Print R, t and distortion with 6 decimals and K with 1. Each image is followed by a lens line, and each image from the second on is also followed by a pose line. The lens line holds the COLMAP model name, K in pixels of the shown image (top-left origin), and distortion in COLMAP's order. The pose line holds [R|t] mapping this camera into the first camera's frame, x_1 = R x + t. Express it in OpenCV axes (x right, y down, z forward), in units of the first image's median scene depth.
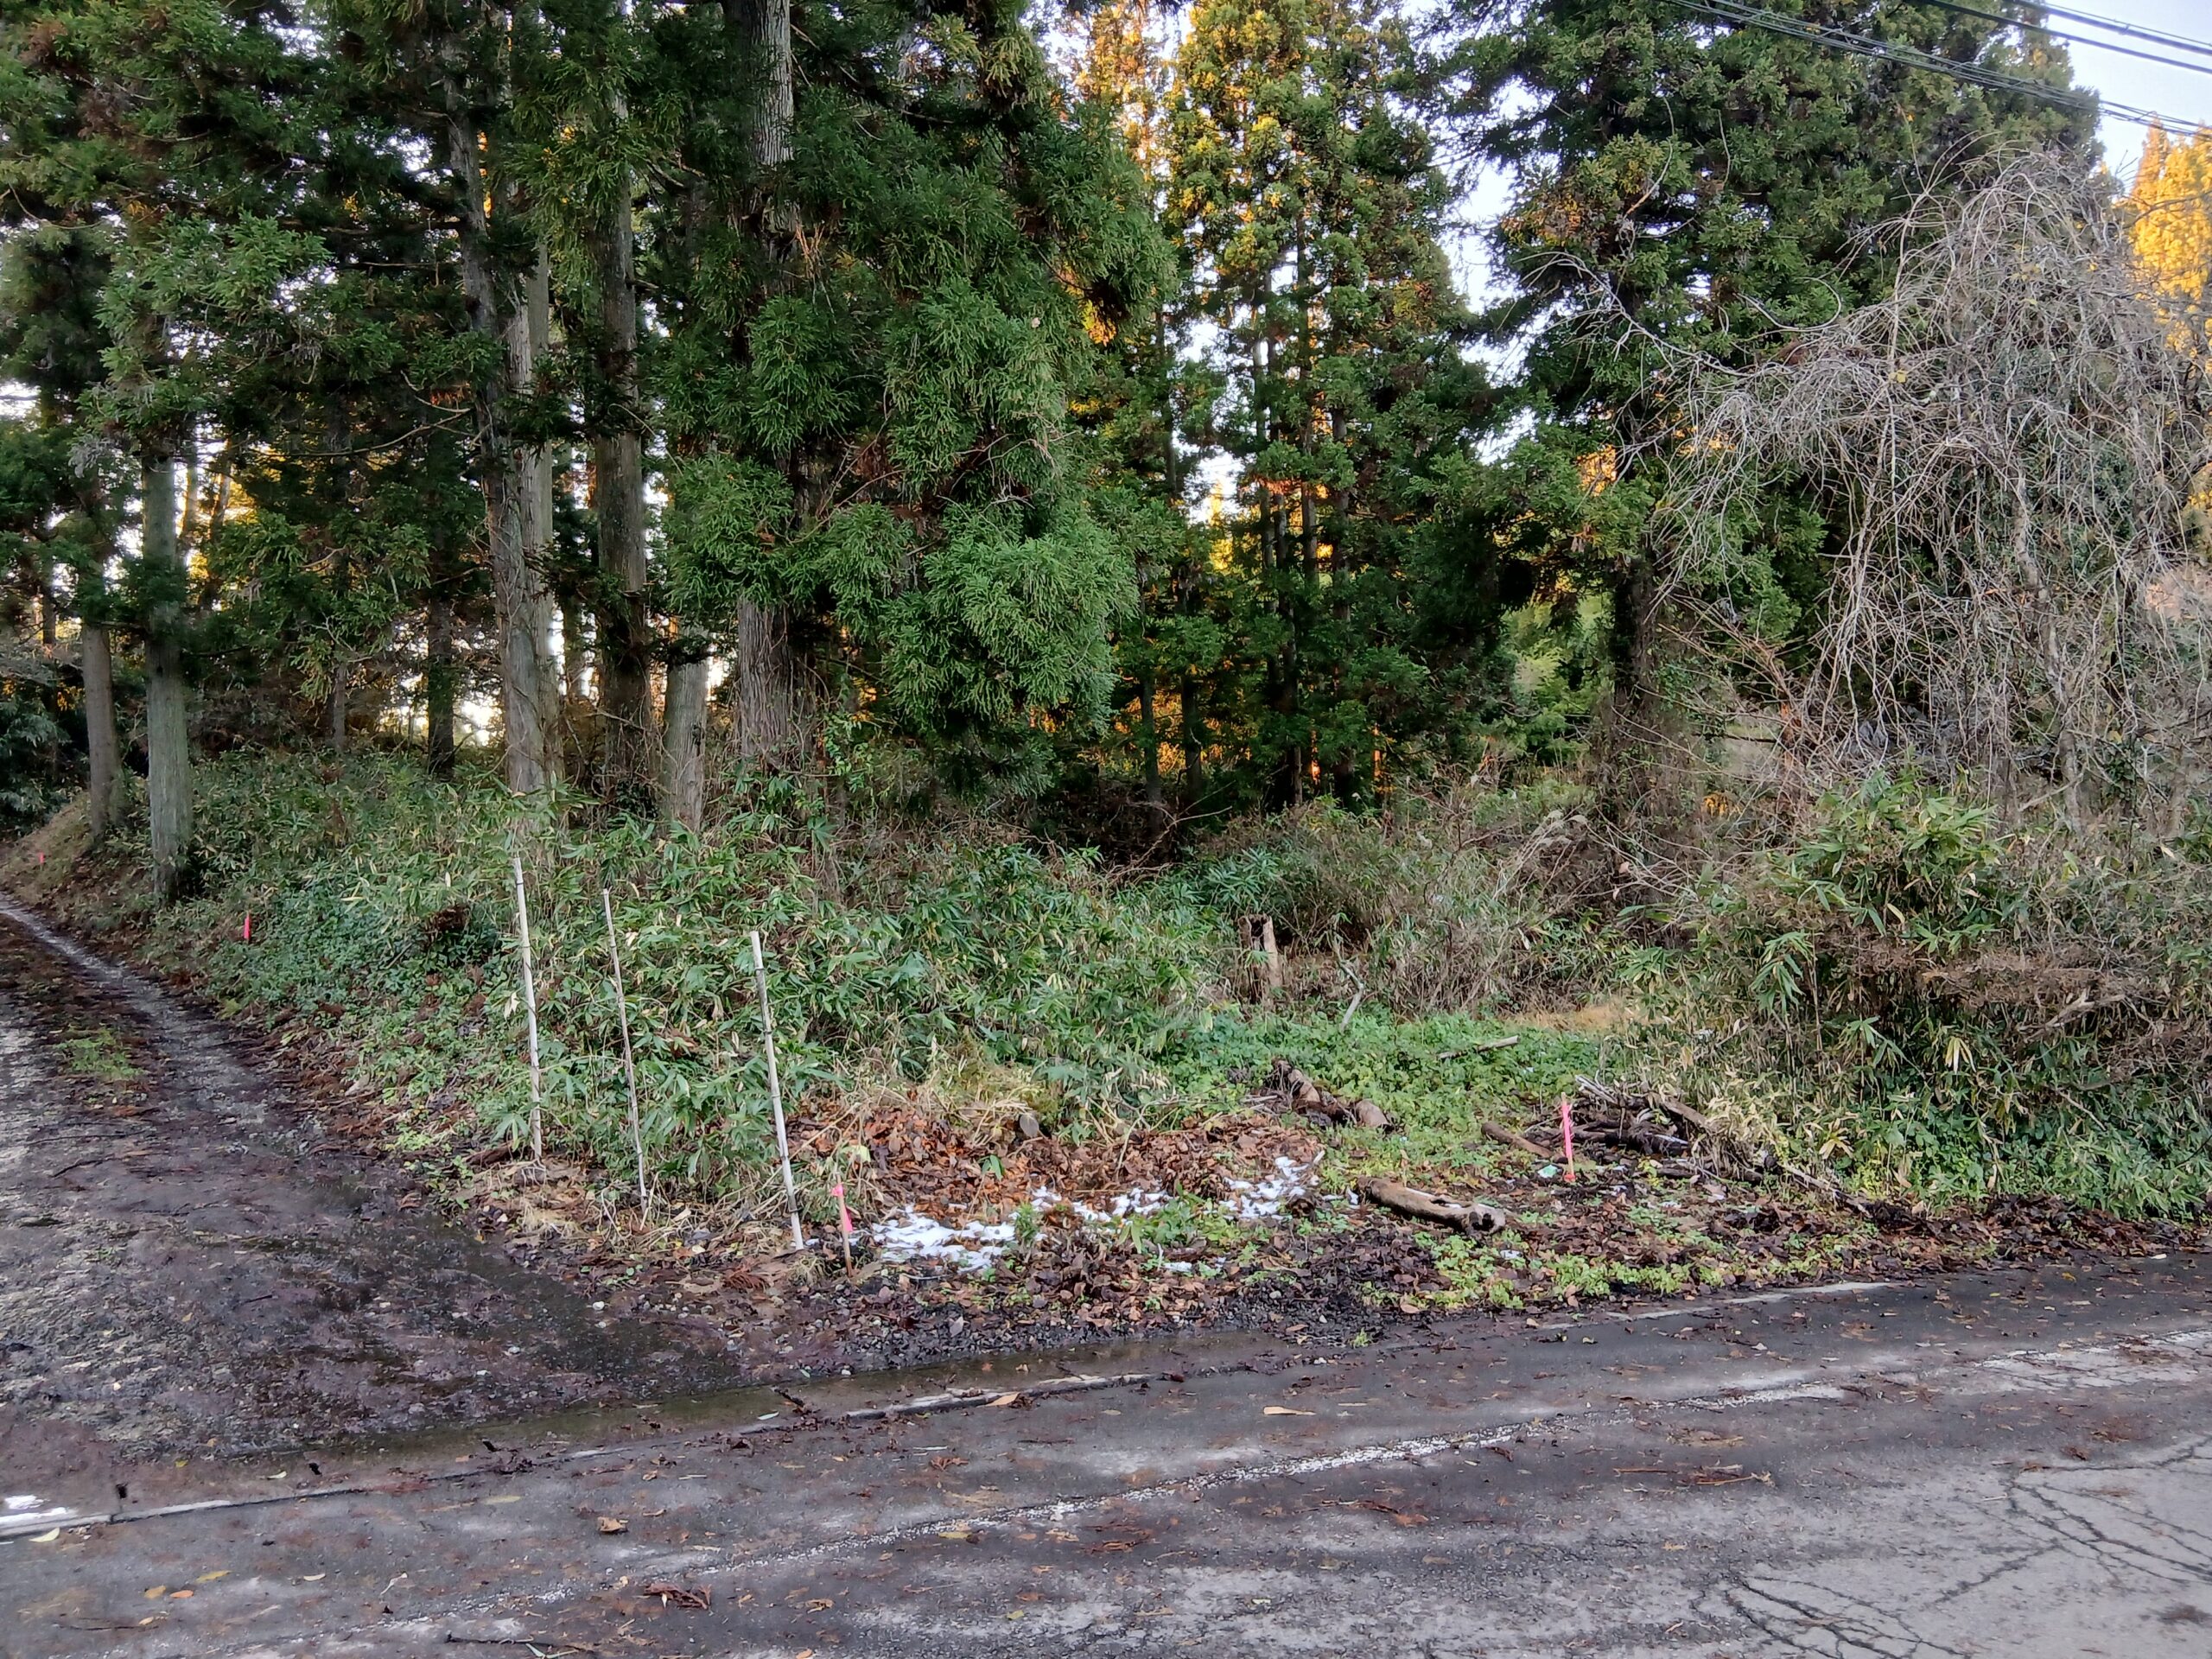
lens RADIAL K [[1651.4, 0, 1115.6], [0, 1651.4, 842.3], [0, 0, 1]] dist [0.123287, -0.209874]
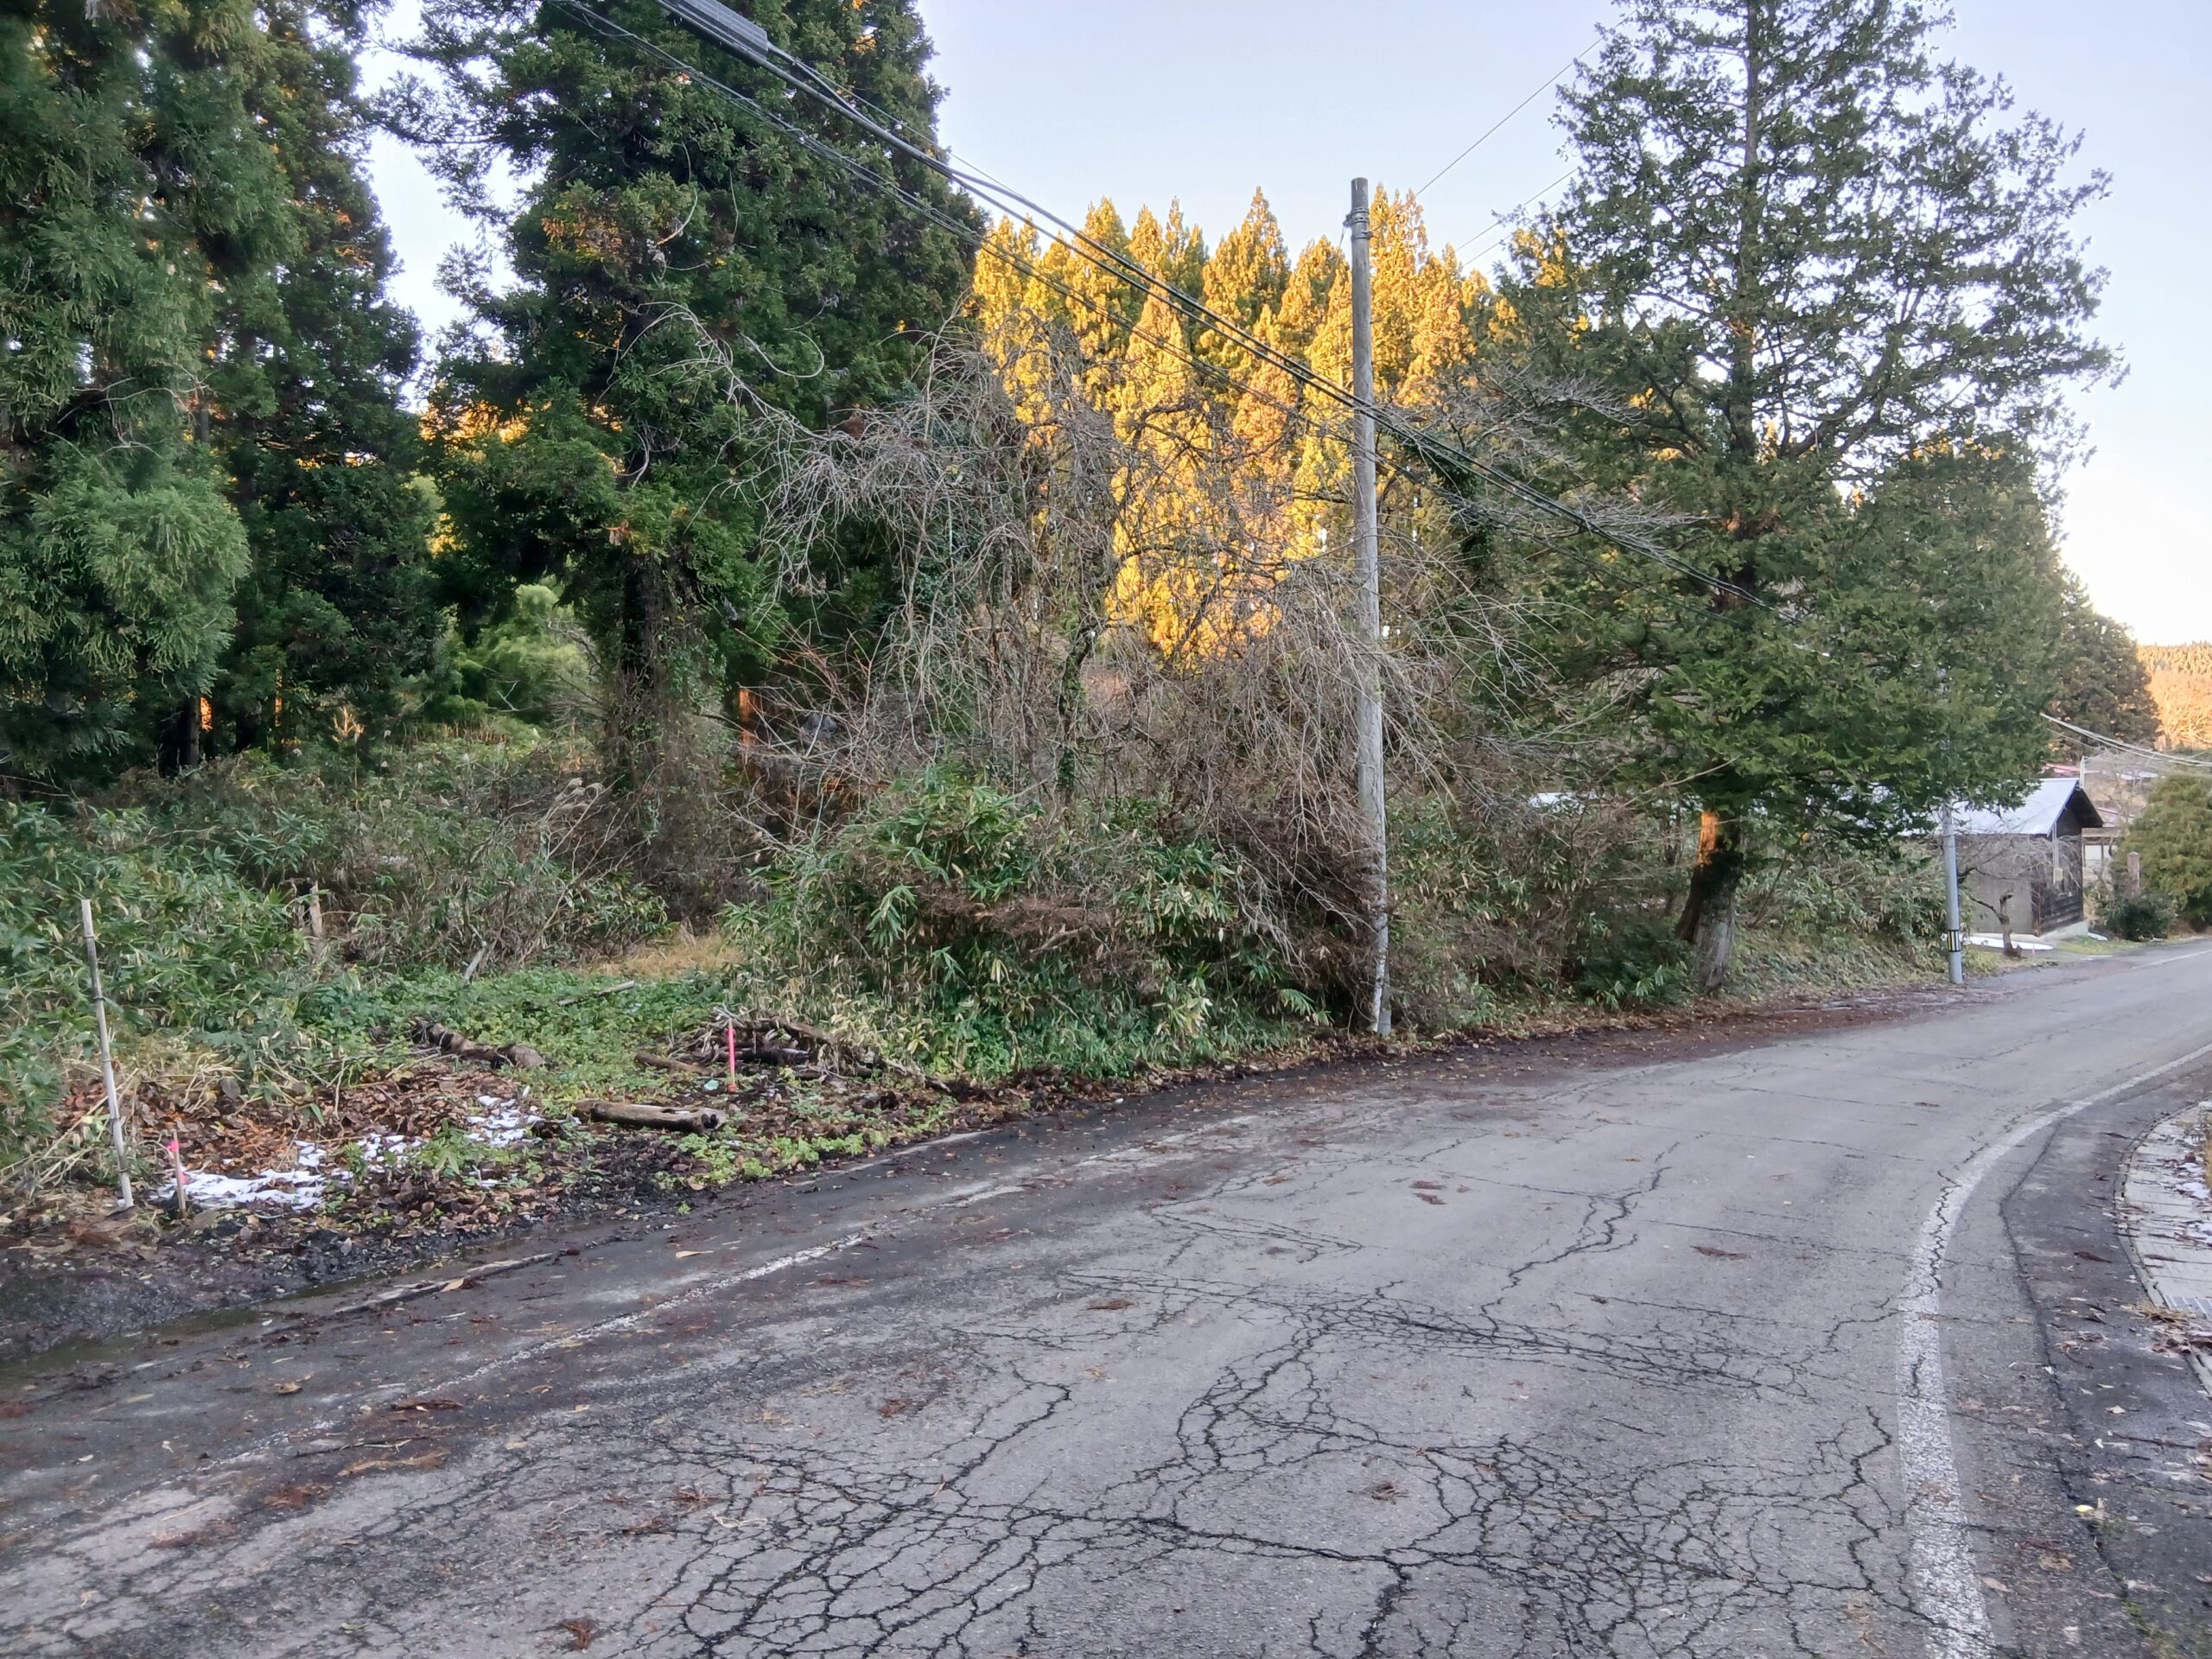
lens RADIAL K [[1651.4, 0, 1115.6], [0, 1651.4, 842.3], [0, 0, 1]] dist [0.123287, -0.209874]
pose [[0.789136, 0.001854, 0.614216, -0.260580], [-0.017233, 0.999669, 0.019124, -0.008662], [-0.613977, -0.025676, 0.788906, -0.139707]]
